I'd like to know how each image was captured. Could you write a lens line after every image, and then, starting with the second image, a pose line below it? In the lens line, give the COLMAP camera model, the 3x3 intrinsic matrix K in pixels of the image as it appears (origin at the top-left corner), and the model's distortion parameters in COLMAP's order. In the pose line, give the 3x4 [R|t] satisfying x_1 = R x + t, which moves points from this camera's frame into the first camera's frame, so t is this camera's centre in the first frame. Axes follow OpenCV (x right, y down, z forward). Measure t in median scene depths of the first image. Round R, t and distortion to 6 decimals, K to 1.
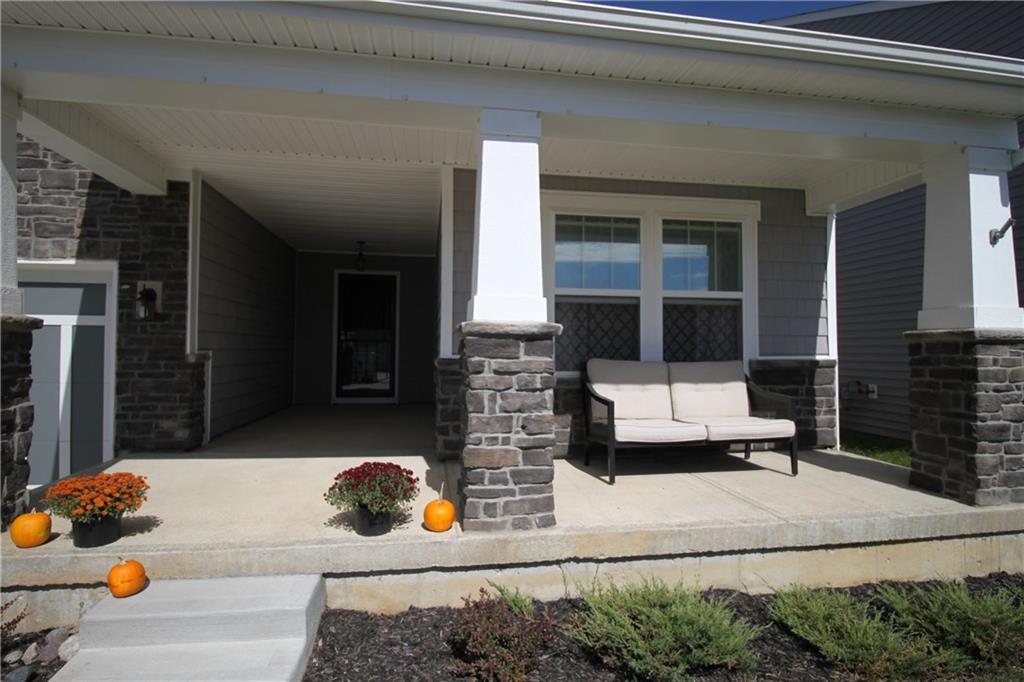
lens RADIAL K [[544.6, 0, 511.5], [0, 544.6, 341.2], [0, 0, 1]] dist [-0.006438, -0.001799]
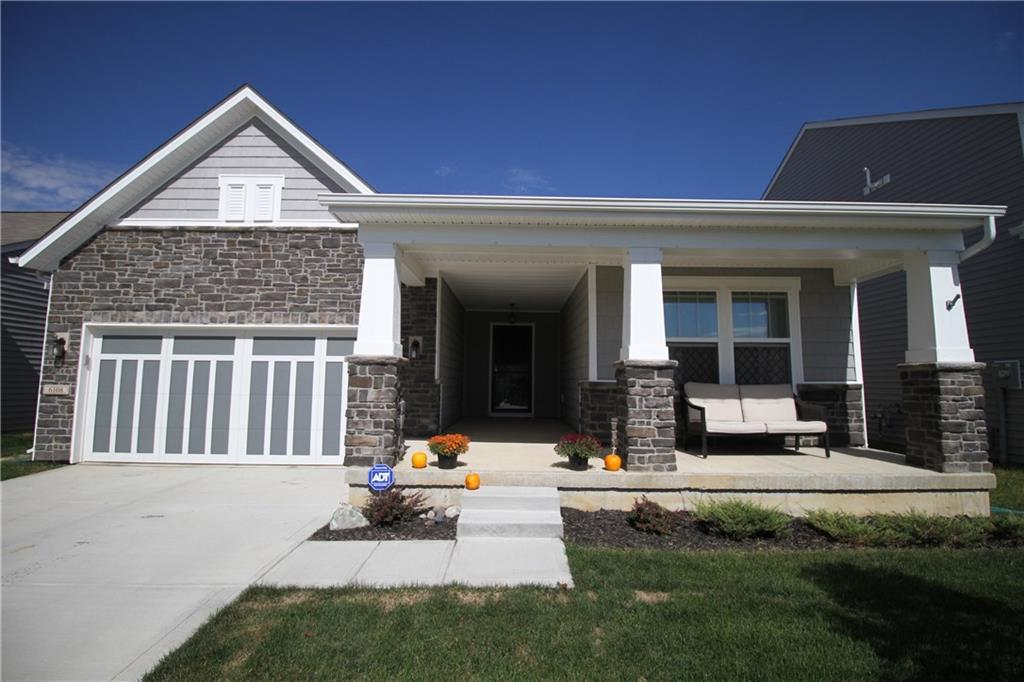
lens RADIAL K [[473.4, 0, 514.6], [0, 473.4, 336.7], [0, 0, 1]] dist [-0.006509, -0.009083]
pose [[0.987051, -0.011899, -0.159967, -0.149598], [-0.001017, 0.996761, -0.080414, 0.012974], [0.160406, 0.079535, 0.983842, -0.519748]]
